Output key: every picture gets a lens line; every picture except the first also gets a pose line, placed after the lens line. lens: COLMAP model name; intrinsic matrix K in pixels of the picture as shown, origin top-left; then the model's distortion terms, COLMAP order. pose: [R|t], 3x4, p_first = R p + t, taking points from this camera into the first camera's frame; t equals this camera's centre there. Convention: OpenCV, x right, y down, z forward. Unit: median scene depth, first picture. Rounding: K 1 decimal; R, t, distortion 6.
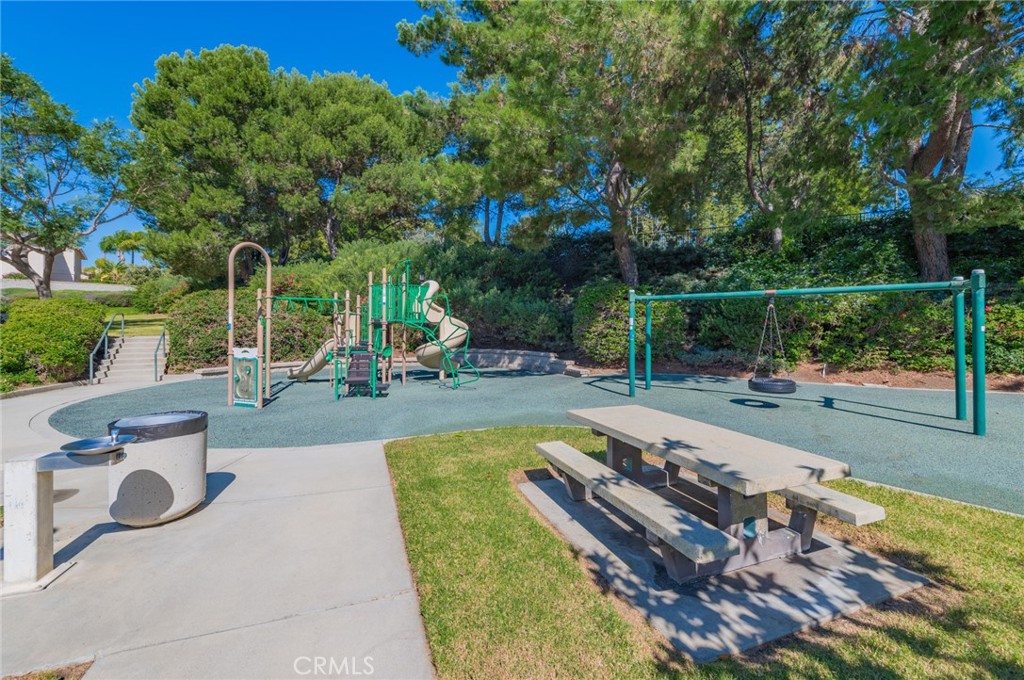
lens RADIAL K [[406.6, 0, 505.1], [0, 406.6, 323.1], [0, 0, 1]] dist [0.002104, 0.000017]
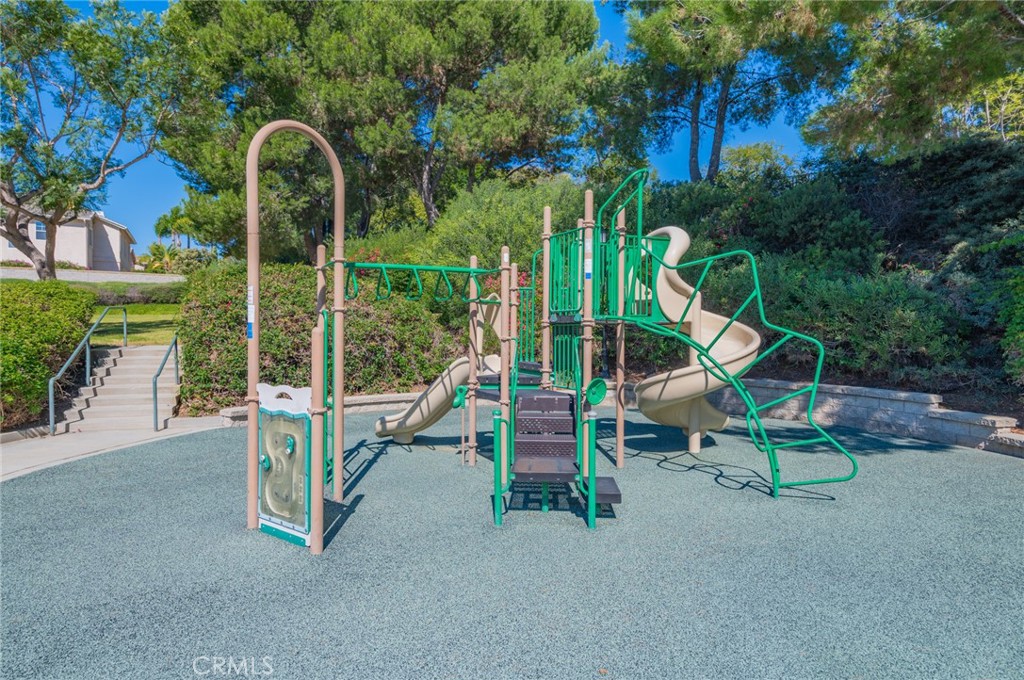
lens RADIAL K [[618.4, 0, 512.5], [0, 618.4, 341.5], [0, 0, 1]] dist [-0.007098, -0.002124]
pose [[0.966231, 0.008369, -0.257541, -0.118164], [-0.001908, 0.999677, 0.025326, 0.001681], [0.257670, -0.023979, 0.965935, 0.208247]]
